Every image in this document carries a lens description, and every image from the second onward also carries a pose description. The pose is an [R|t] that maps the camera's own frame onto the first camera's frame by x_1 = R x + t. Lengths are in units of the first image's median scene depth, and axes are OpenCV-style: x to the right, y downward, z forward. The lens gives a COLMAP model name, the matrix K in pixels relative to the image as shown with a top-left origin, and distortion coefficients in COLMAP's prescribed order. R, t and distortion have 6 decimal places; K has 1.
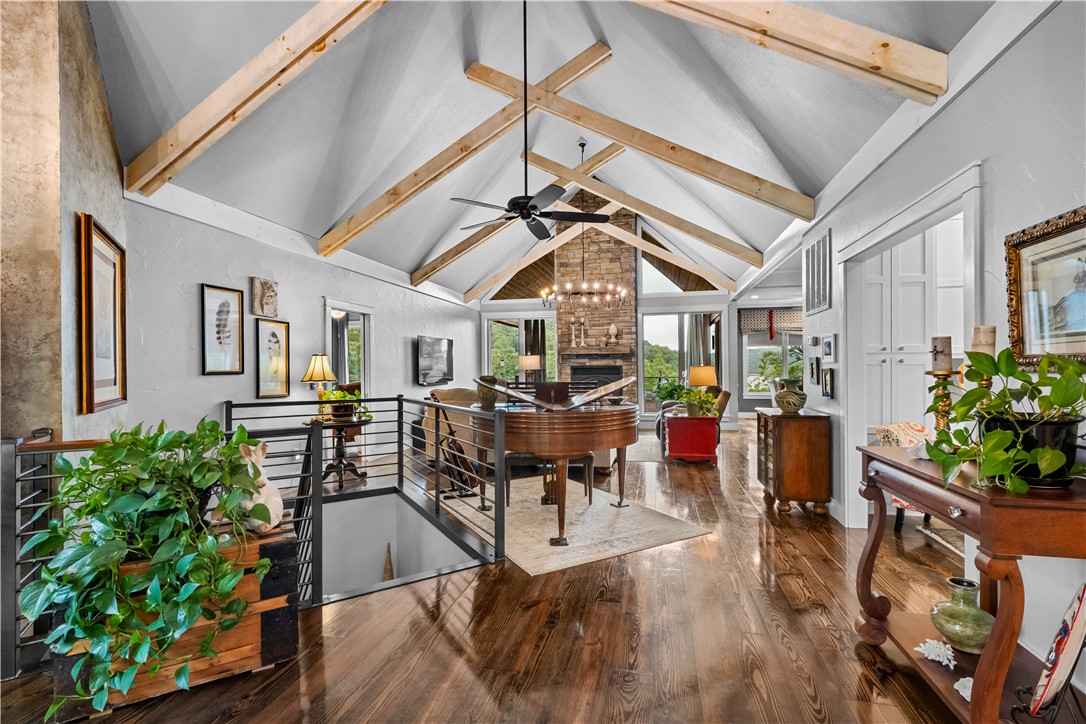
lens RADIAL K [[480.0, 0, 543.9], [0, 480.0, 369.4], [0, 0, 1]] dist [-0.000050, 0.000031]
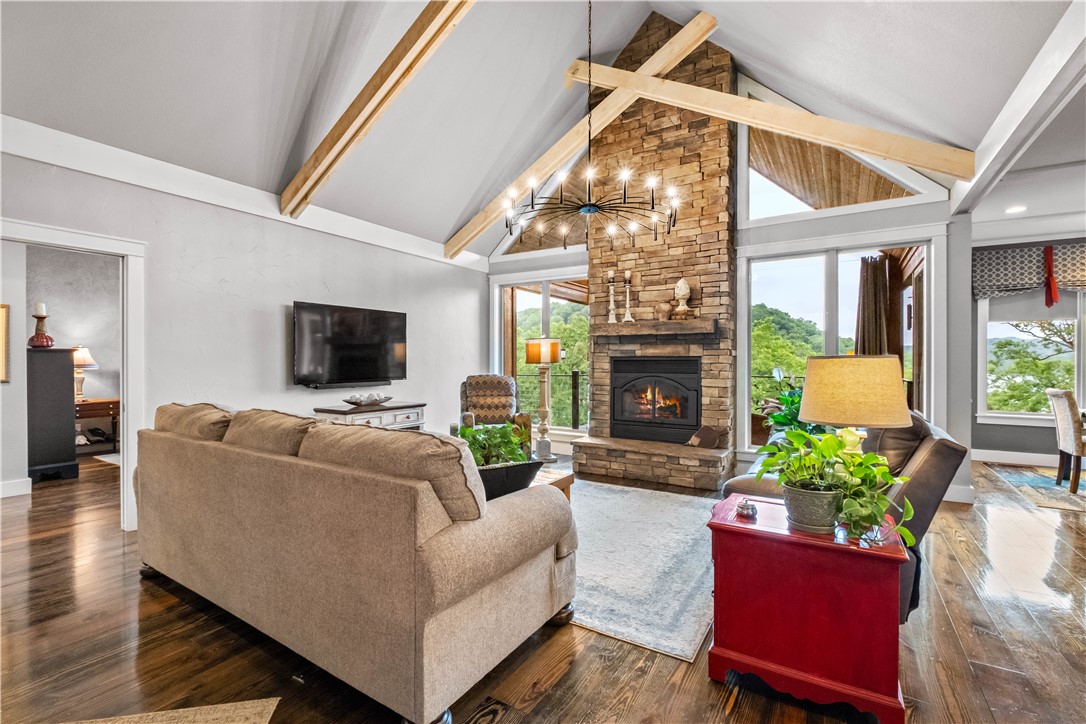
lens RADIAL K [[473.3, 0, 543.0], [0, 473.3, 362.0], [0, 0, 1]] dist [-0.001804, -0.000383]
pose [[0.947253, 0.011042, -0.320296, 0.163130], [-0.010605, 0.999939, 0.003110, -0.001686], [0.320311, 0.000451, 0.947312, 0.444047]]
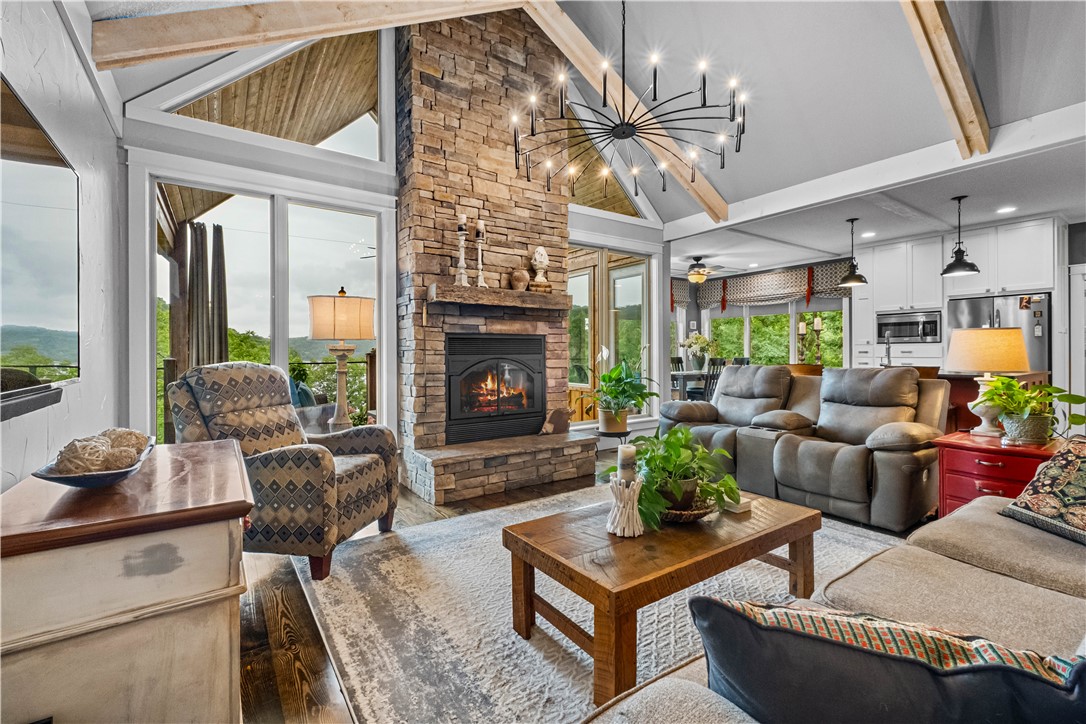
lens RADIAL K [[475.8, 0, 542.4], [0, 475.8, 350.6], [0, 0, 1]] dist [0.011465, -0.000102]
pose [[0.671561, 0.008252, 0.740903, -0.193628], [0.005835, 0.999848, -0.016425, 0.015287], [-0.740926, 0.015354, 0.671411, 0.672928]]
